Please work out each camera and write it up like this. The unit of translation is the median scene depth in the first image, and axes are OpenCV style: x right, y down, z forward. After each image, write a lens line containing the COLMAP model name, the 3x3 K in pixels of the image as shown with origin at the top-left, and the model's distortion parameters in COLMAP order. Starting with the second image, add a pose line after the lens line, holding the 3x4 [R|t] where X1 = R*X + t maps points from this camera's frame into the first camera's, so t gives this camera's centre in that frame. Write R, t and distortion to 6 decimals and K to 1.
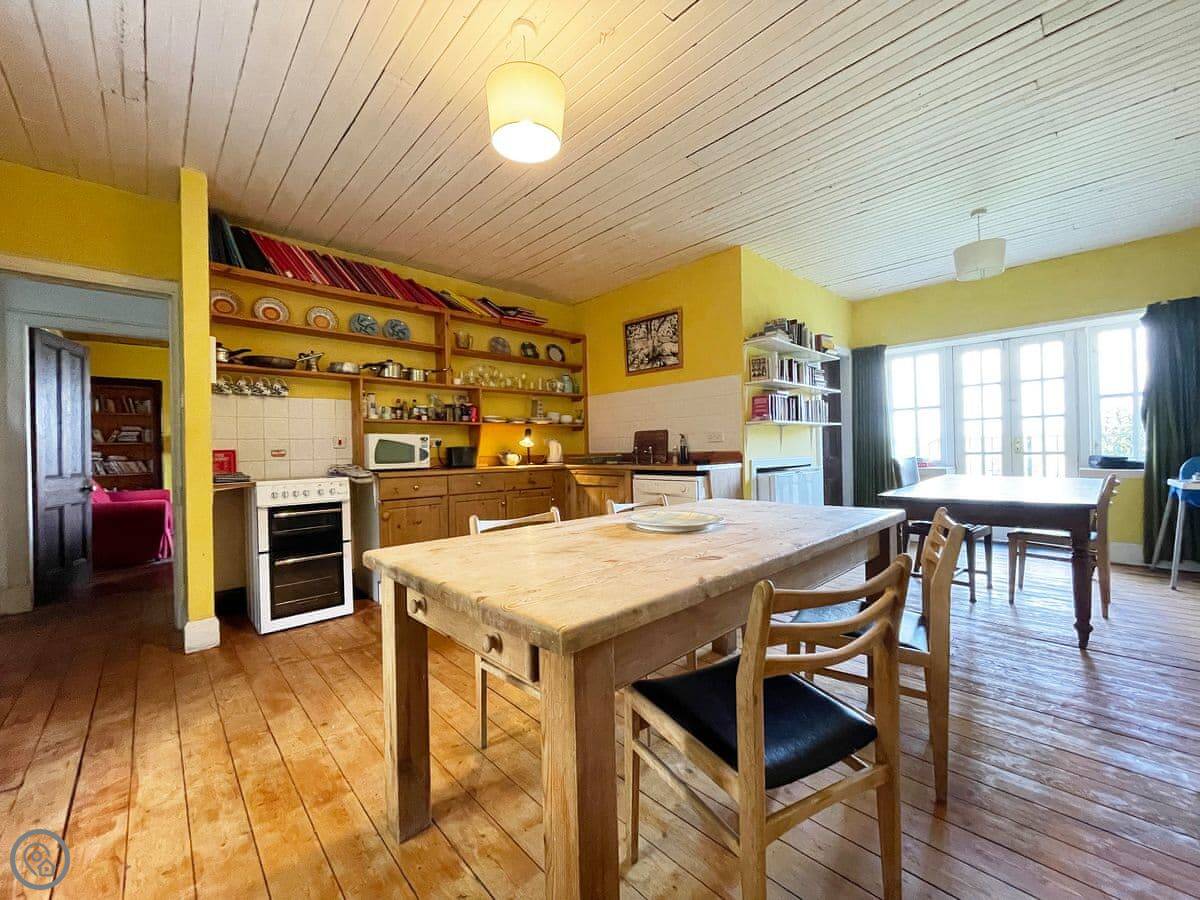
lens RADIAL K [[483.2, 0, 600.0], [0, 483.2, 450.0], [0, 0, 1]] dist [-0.000208, -0.000619]
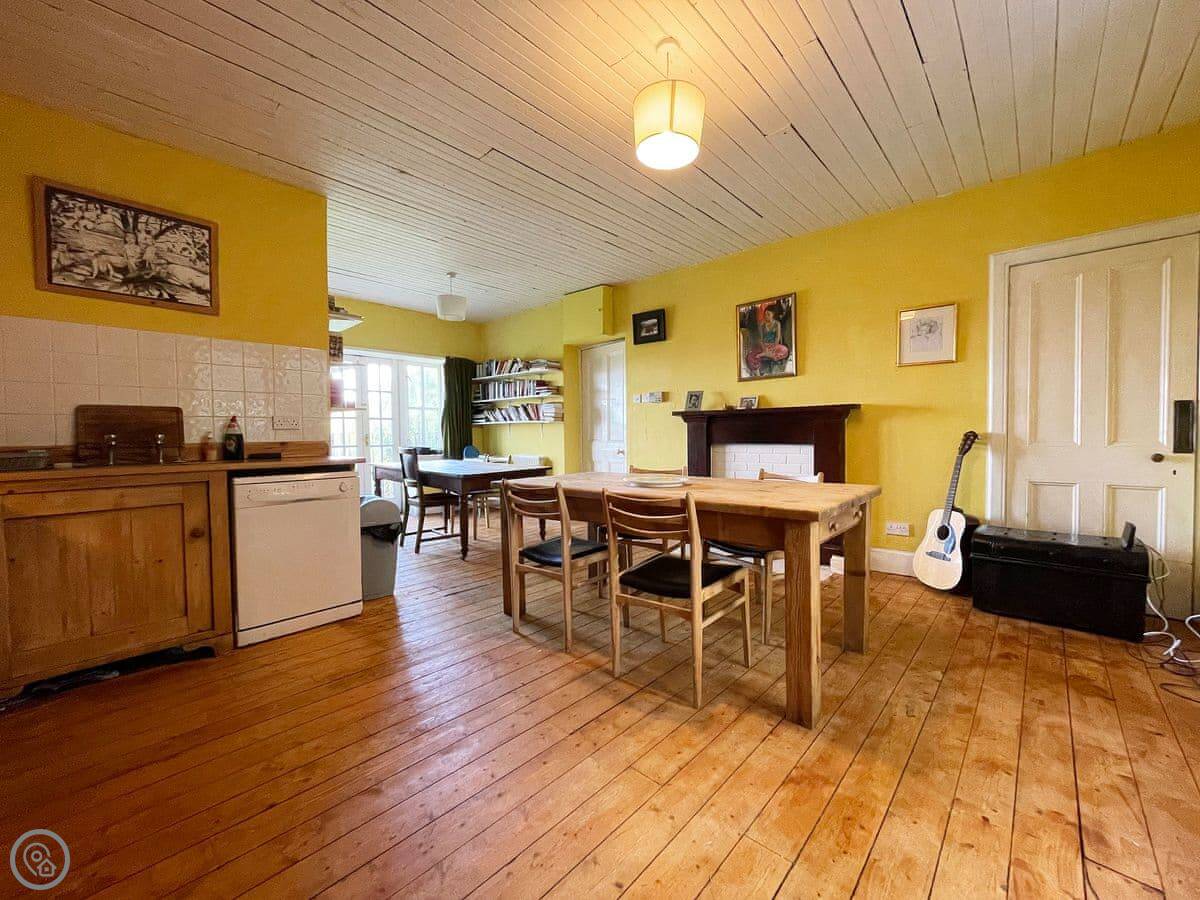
lens RADIAL K [[484.9, 0, 600.0], [0, 484.9, 450.0], [0, 0, 1]] dist [-0.000660, -0.000469]
pose [[-0.078942, -0.009042, 0.996838, -0.511722], [0.013790, 0.999853, 0.010161, 0.013170], [-0.996784, 0.014548, -0.078806, 0.511415]]
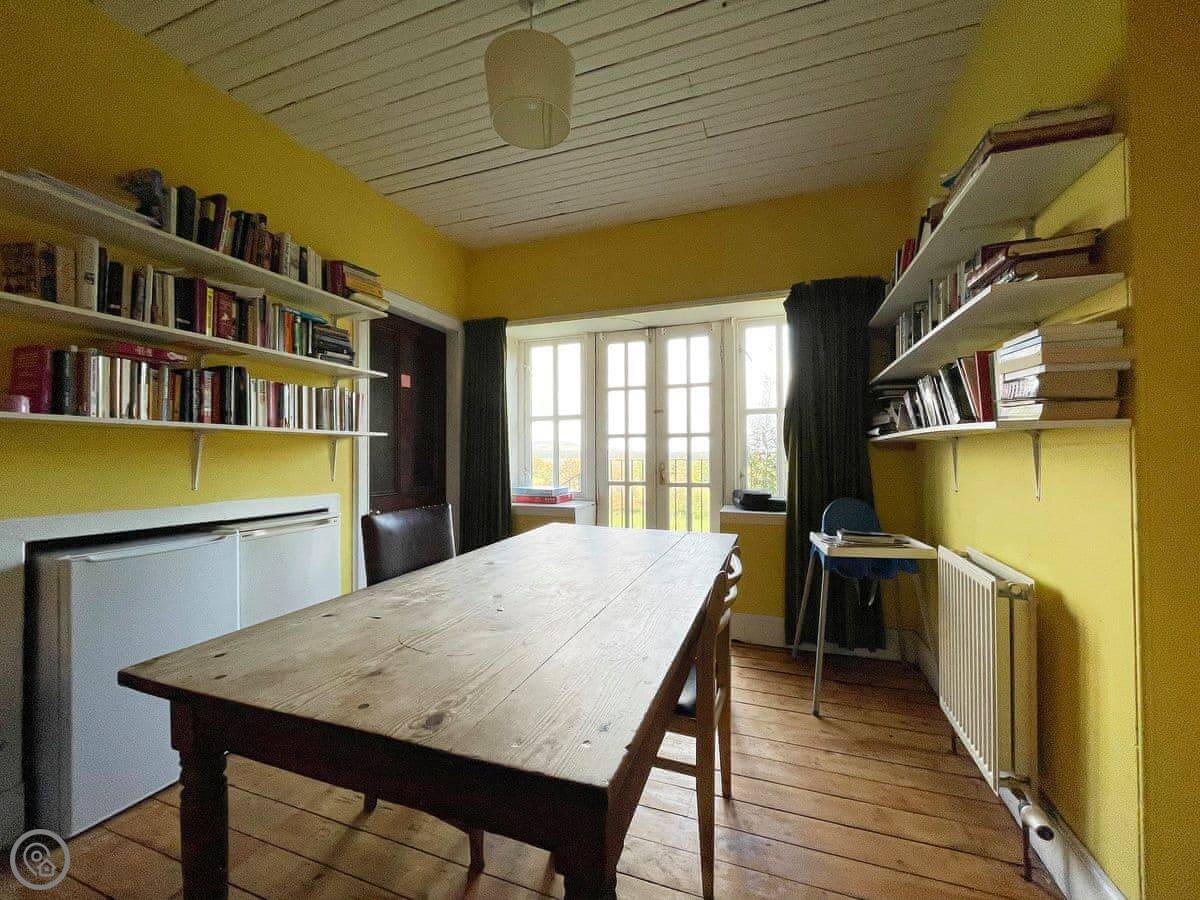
lens RADIAL K [[483.2, 0, 600.0], [0, 483.2, 450.0], [0, 0, 1]] dist [-0.000208, -0.000619]
pose [[0.893649, 0.024367, 0.448105, 0.479864], [-0.014289, 0.999563, -0.025858, -0.026709], [-0.448540, 0.016705, 0.893607, 0.414283]]
